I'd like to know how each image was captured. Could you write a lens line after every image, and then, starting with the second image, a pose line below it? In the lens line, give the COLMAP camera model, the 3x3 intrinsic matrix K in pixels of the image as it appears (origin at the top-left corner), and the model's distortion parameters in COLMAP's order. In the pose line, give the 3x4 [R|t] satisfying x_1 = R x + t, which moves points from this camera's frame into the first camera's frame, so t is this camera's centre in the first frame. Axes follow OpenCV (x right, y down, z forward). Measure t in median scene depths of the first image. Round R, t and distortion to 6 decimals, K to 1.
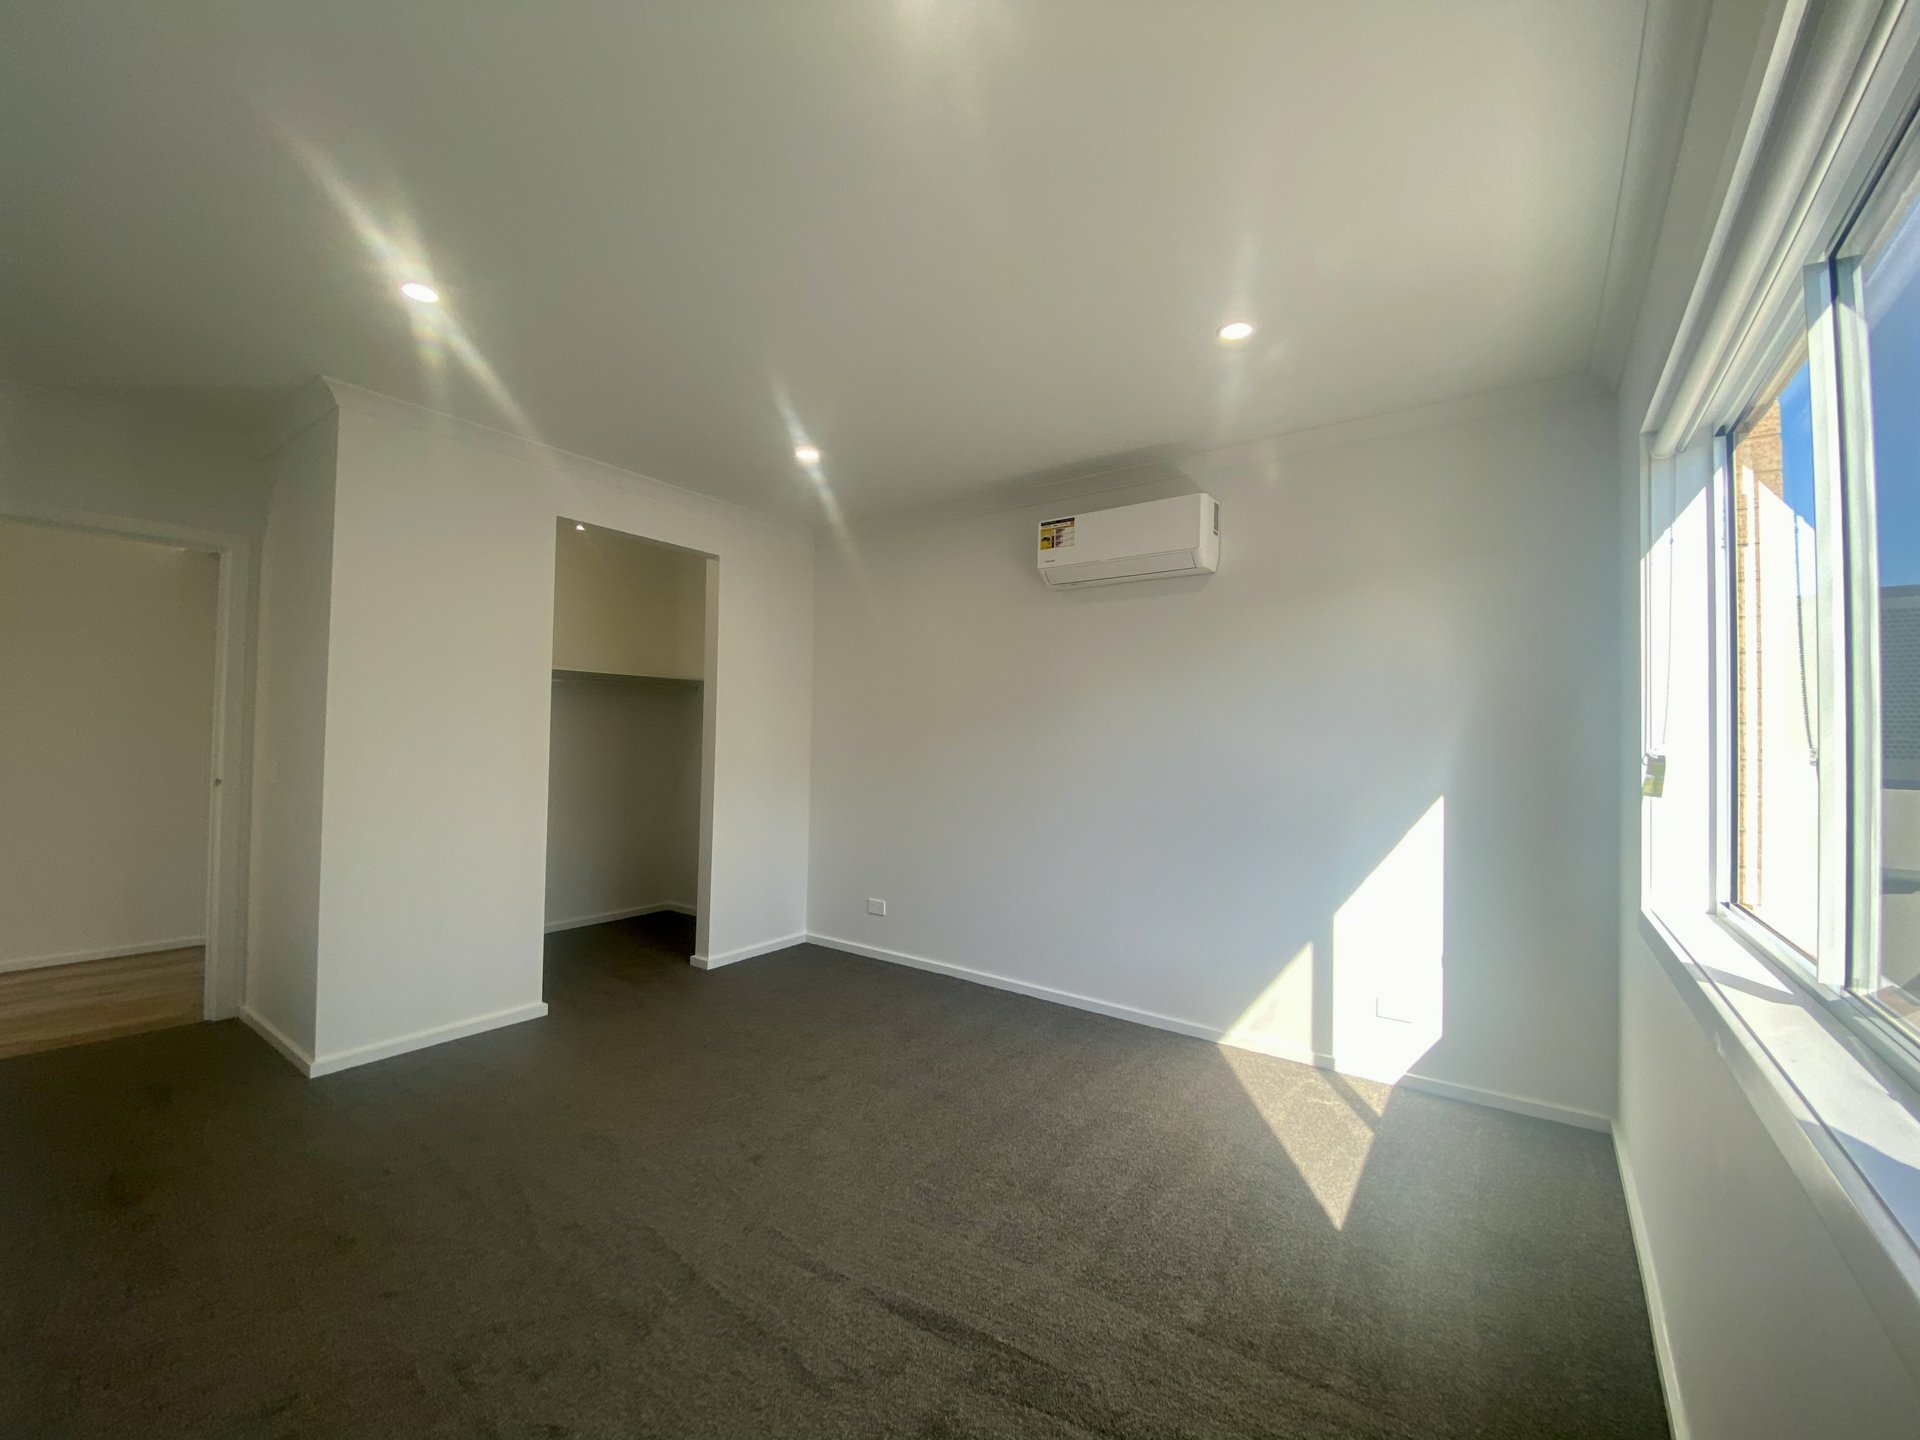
lens RADIAL K [[785.9, 0, 960.0], [0, 785.9, 720.0], [0, 0, 1]] dist [0.019670, -0.019854]
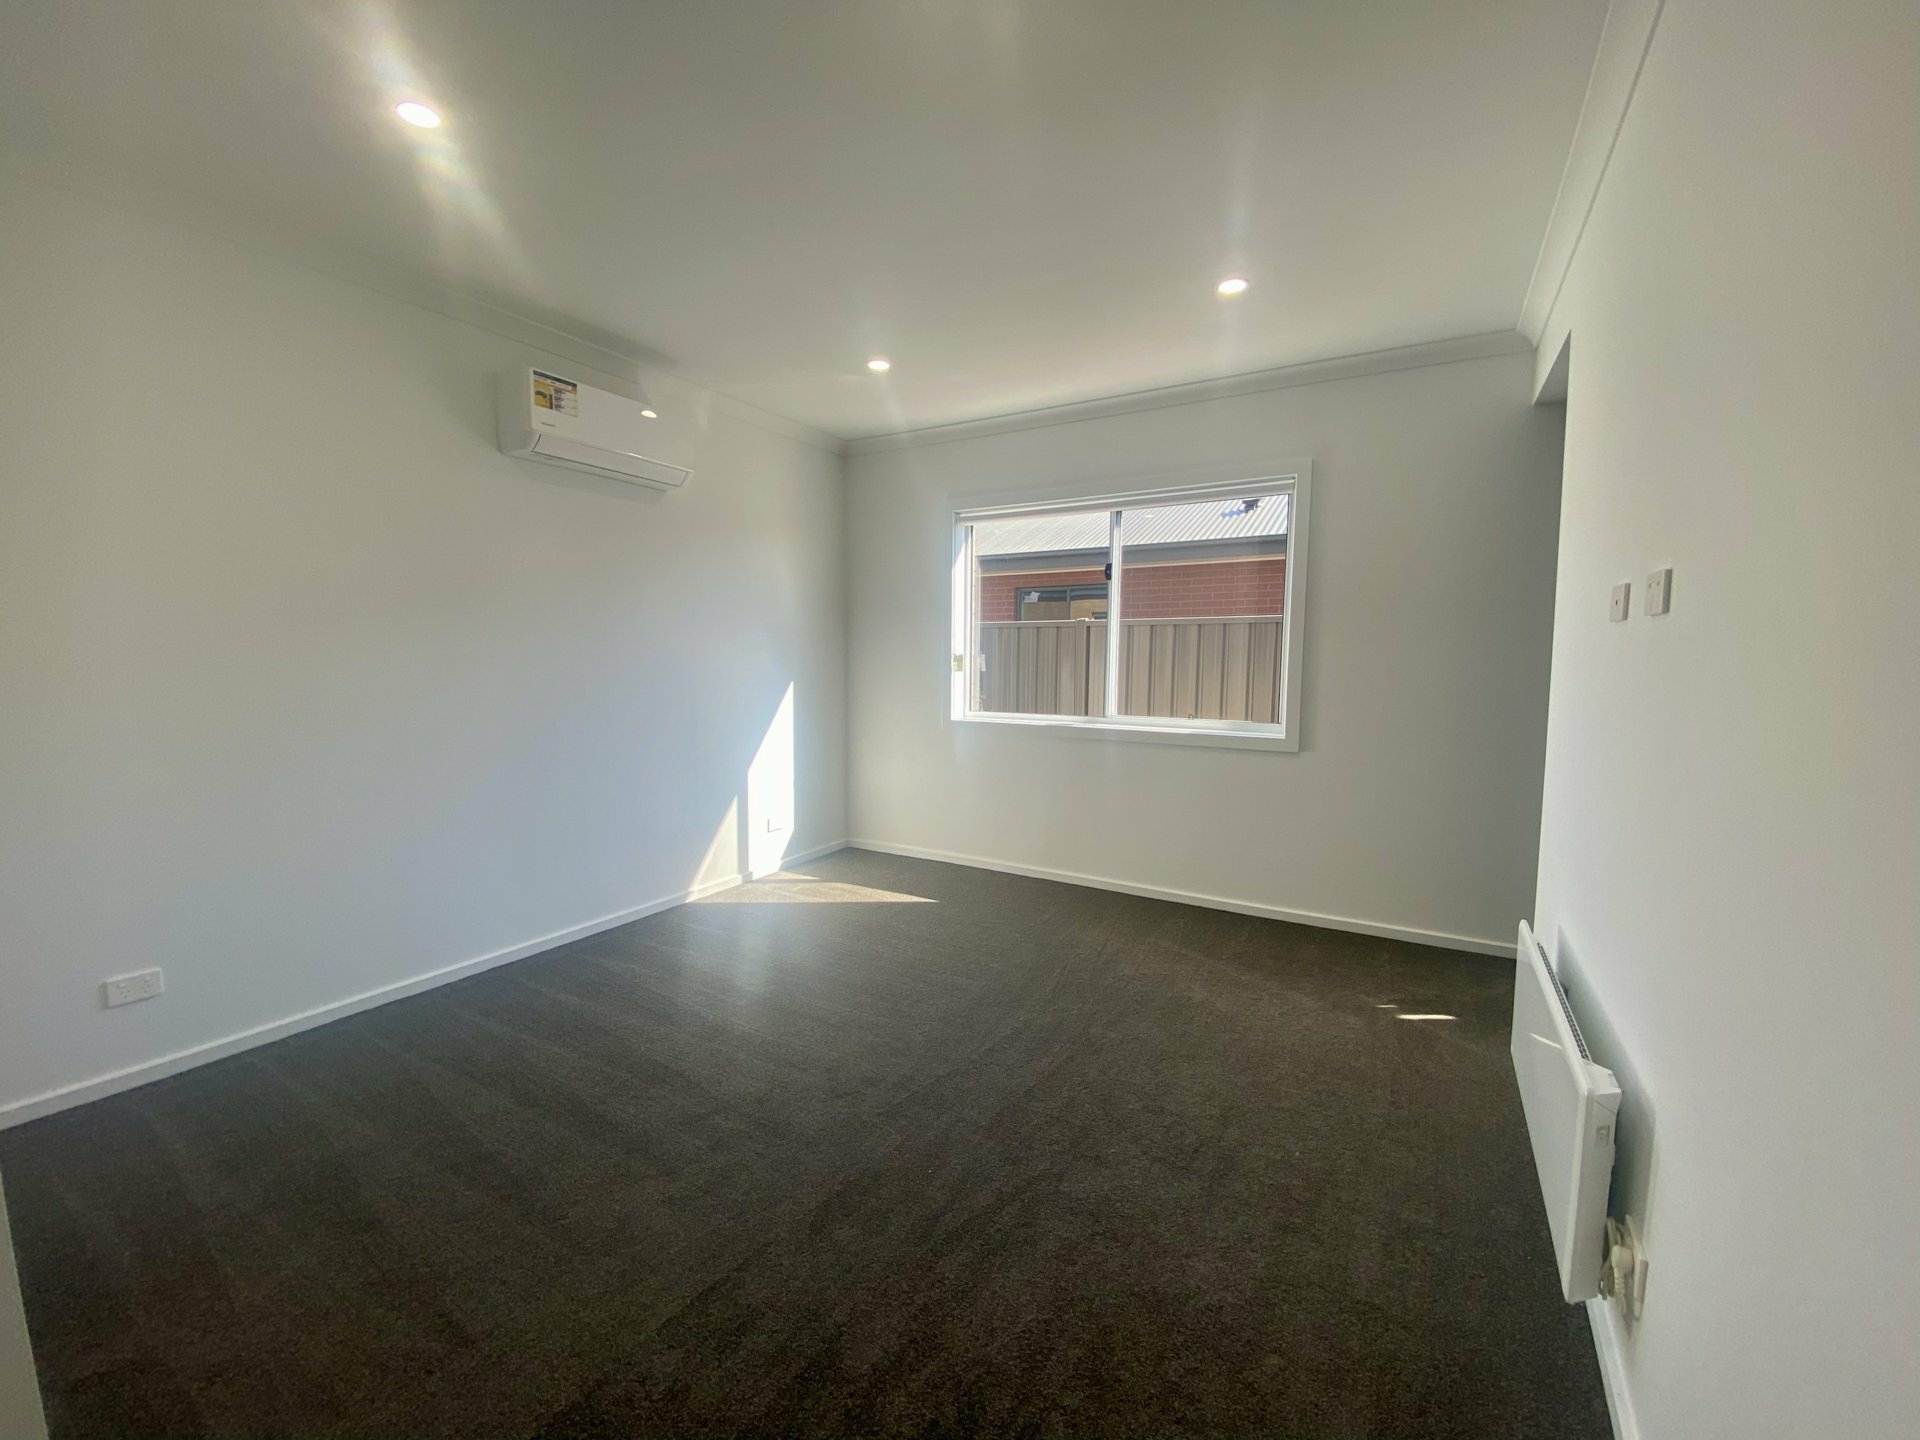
lens RADIAL K [[785.9, 0, 960.0], [0, 785.9, 720.0], [0, 0, 1]] dist [0.019670, -0.019854]
pose [[-0.100327, -0.095853, 0.990327, -0.785282], [-0.014793, 0.995382, 0.094843, 0.020426], [-0.994845, -0.005135, -0.101281, 0.665421]]
